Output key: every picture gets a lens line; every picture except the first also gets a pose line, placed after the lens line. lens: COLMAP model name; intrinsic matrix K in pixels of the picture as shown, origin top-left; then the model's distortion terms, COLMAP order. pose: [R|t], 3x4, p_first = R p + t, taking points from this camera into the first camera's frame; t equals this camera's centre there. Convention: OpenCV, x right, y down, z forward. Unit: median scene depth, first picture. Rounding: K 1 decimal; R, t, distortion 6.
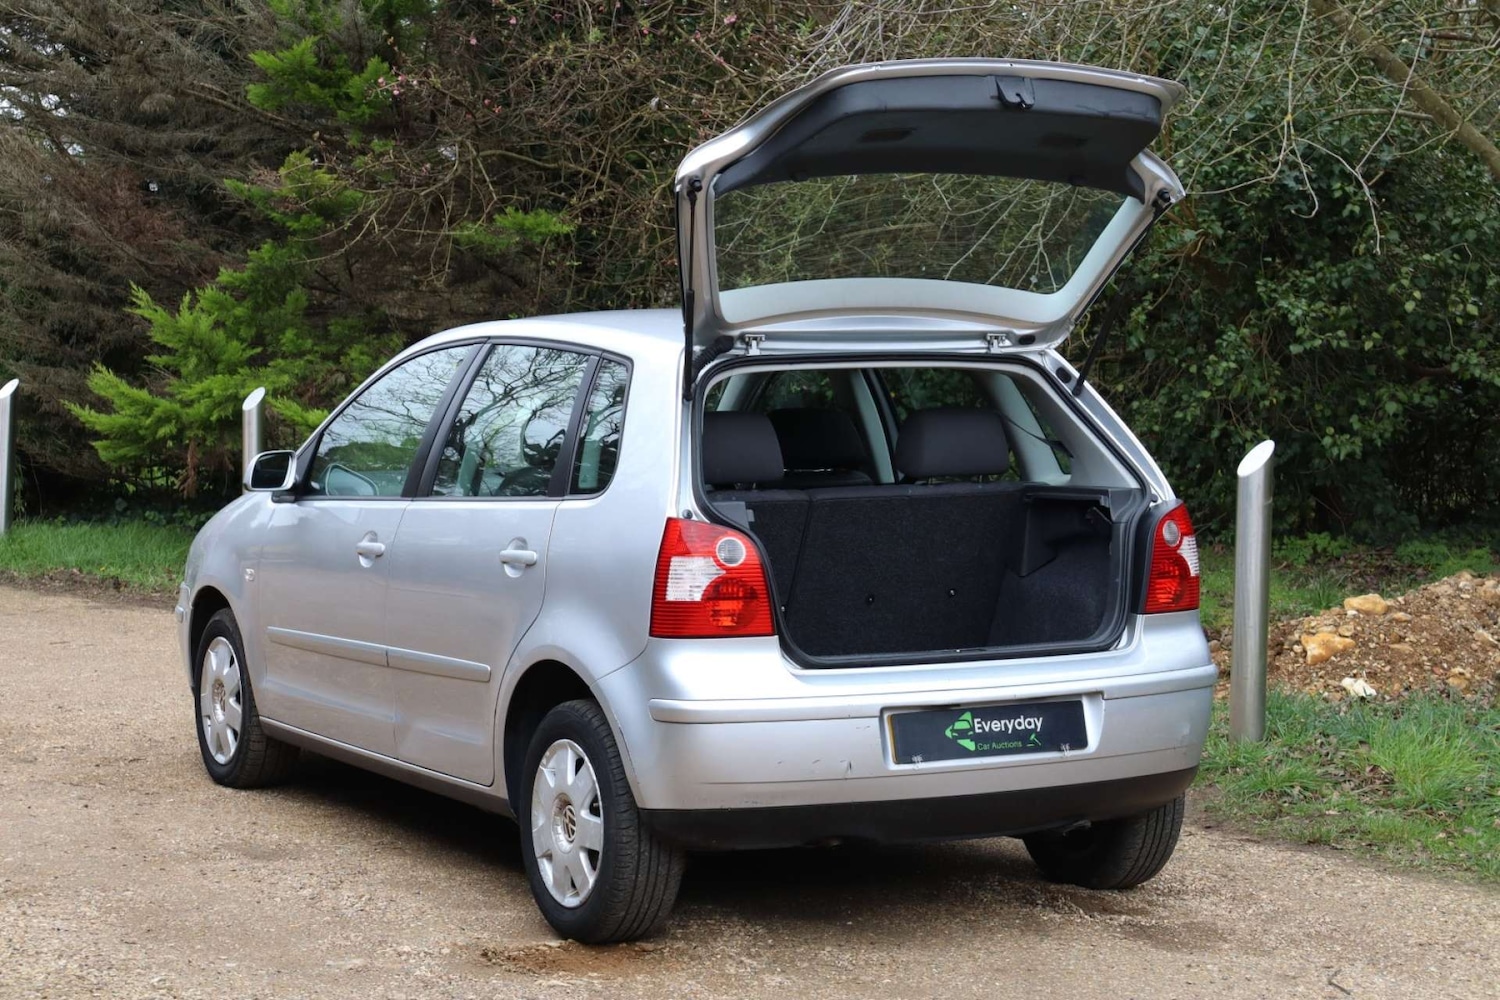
lens RADIAL K [[3017.3, 0, 747.3], [0, 3017.3, 384.8], [0, 0, 1]] dist [0.007023, -0.237323]
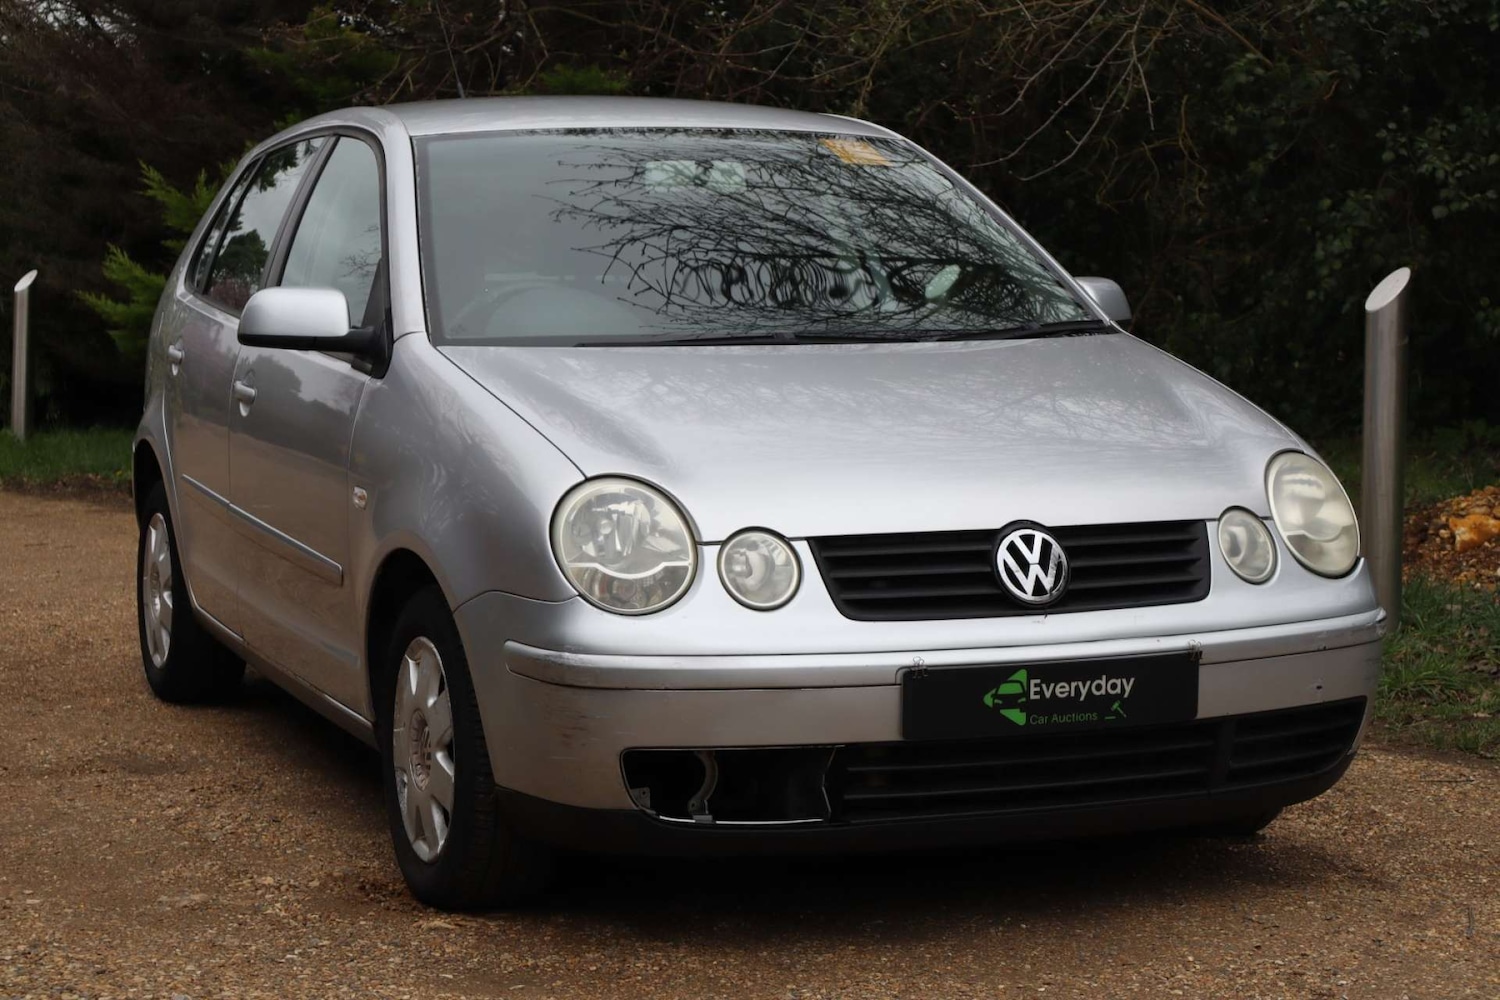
lens RADIAL K [[3014.0, 0, 748.9], [0, 3014.0, 428.0], [0, 0, 1]] dist [-0.004491, -0.030966]
pose [[0.998578, -0.008518, -0.052616, 0.047355], [0.010163, 0.999466, 0.031067, 0.043456], [0.052324, -0.031558, 0.998131, 0.215623]]
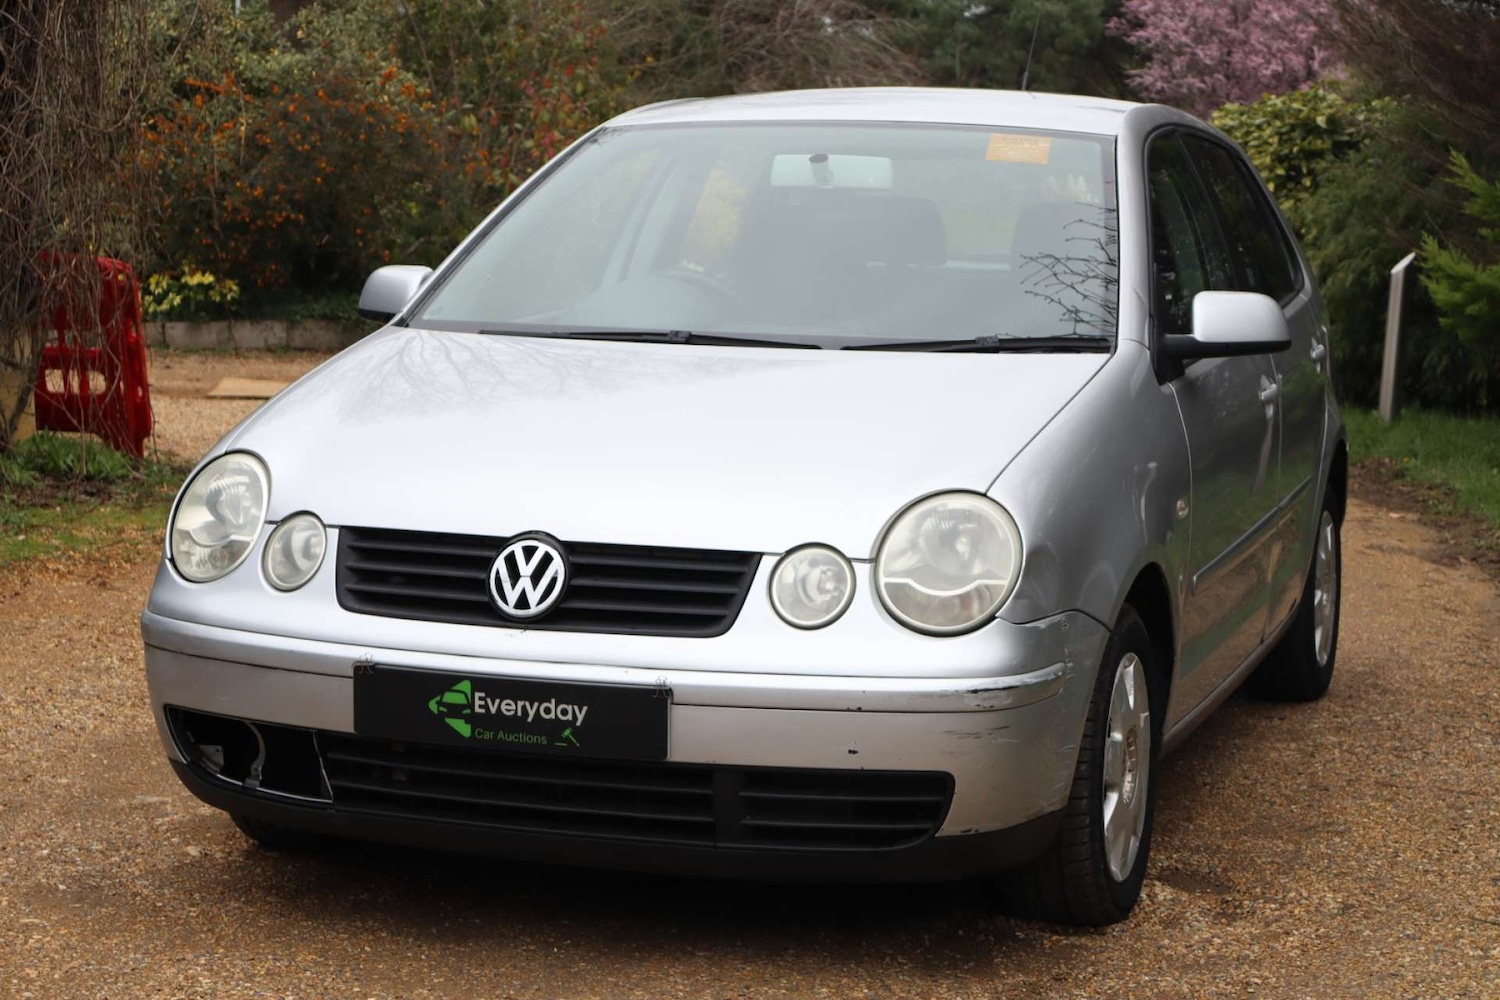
lens RADIAL K [[3014.0, 0, 748.9], [0, 3014.0, 428.0], [0, 0, 1]] dist [-0.004491, -0.030966]
pose [[0.720366, 0.063550, -0.690677, 0.524660], [-0.040142, 0.997944, 0.049954, 0.029691], [0.692431, -0.008260, 0.721436, 0.436407]]
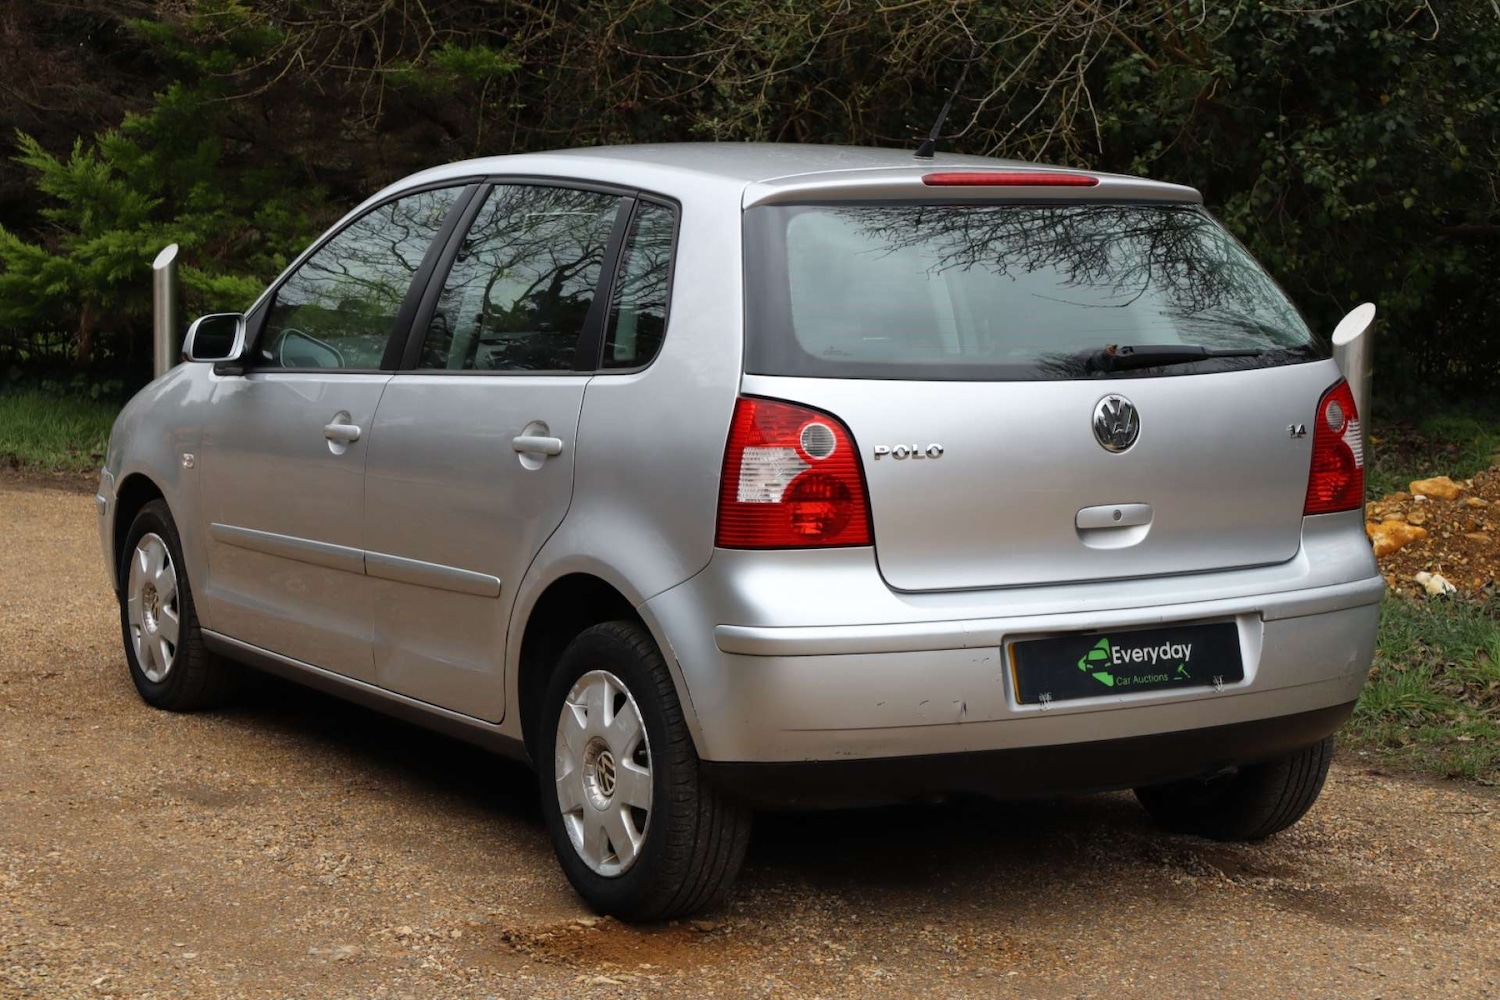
lens RADIAL K [[3014.0, 0, 748.9], [0, 3014.0, 428.0], [0, 0, 1]] dist [-0.004491, -0.030966]
pose [[0.999240, 0.000099, 0.038975, -0.048028], [-0.002402, 0.998252, 0.059048, 0.004288], [-0.038901, -0.059097, 0.997494, 0.180861]]
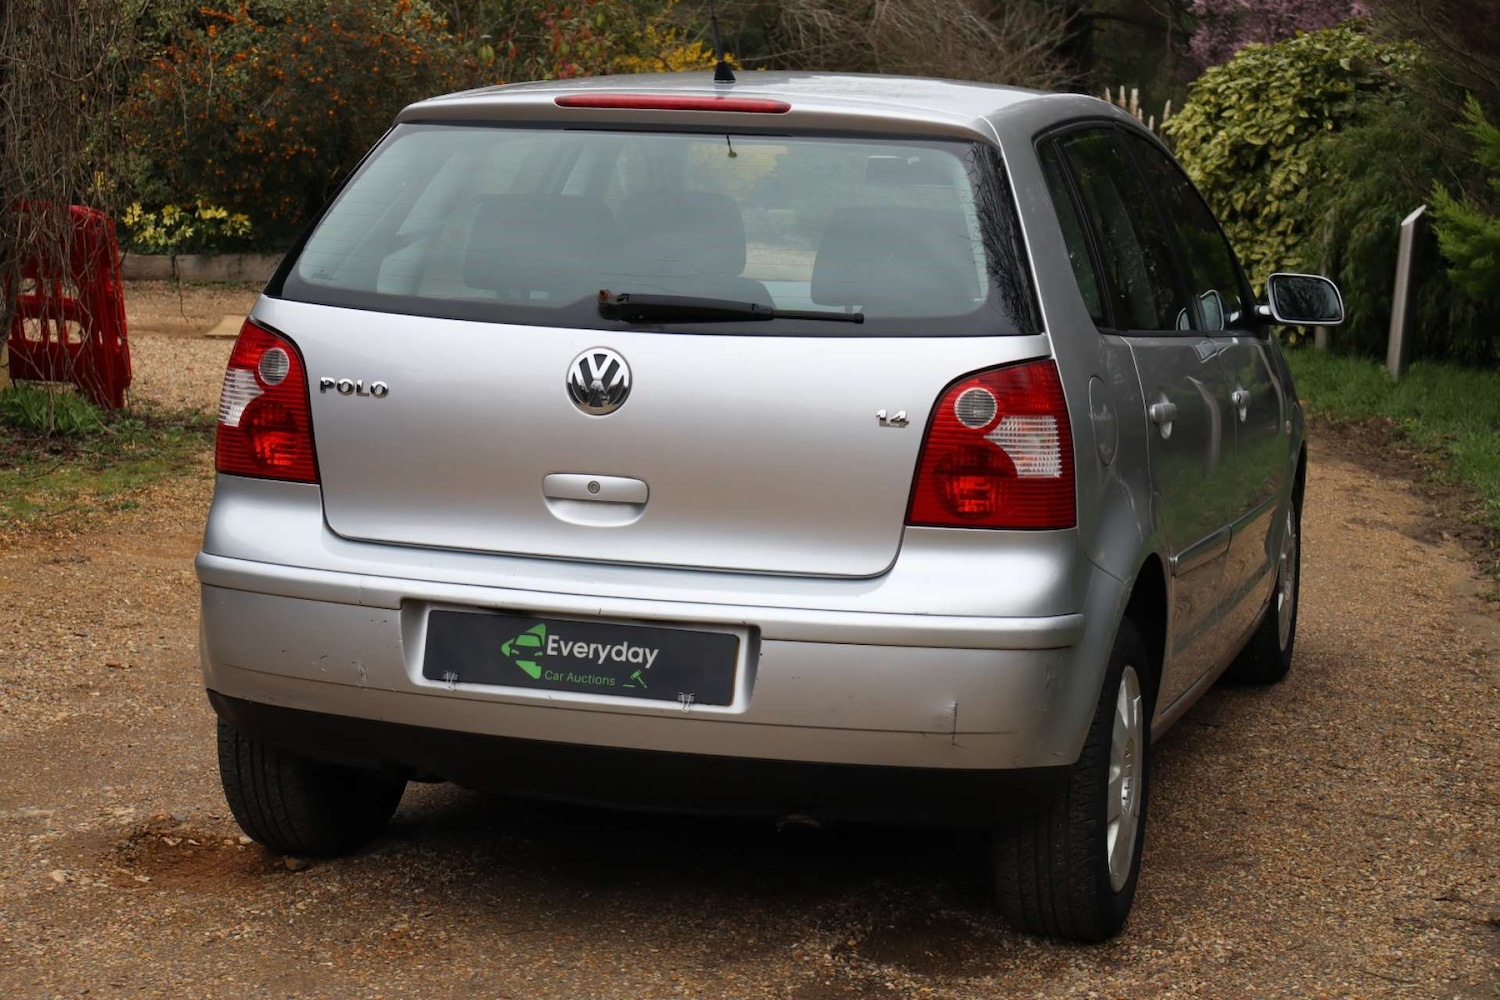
lens RADIAL K [[3015.7, 0, 770.8], [0, 3015.7, 410.0], [0, 0, 1]] dist [0.012463, -0.135794]
pose [[0.710472, 0.087064, -0.698319, 0.536327], [-0.048822, 0.996024, 0.074509, 0.003402], [0.702030, -0.018844, 0.711898, 0.482251]]
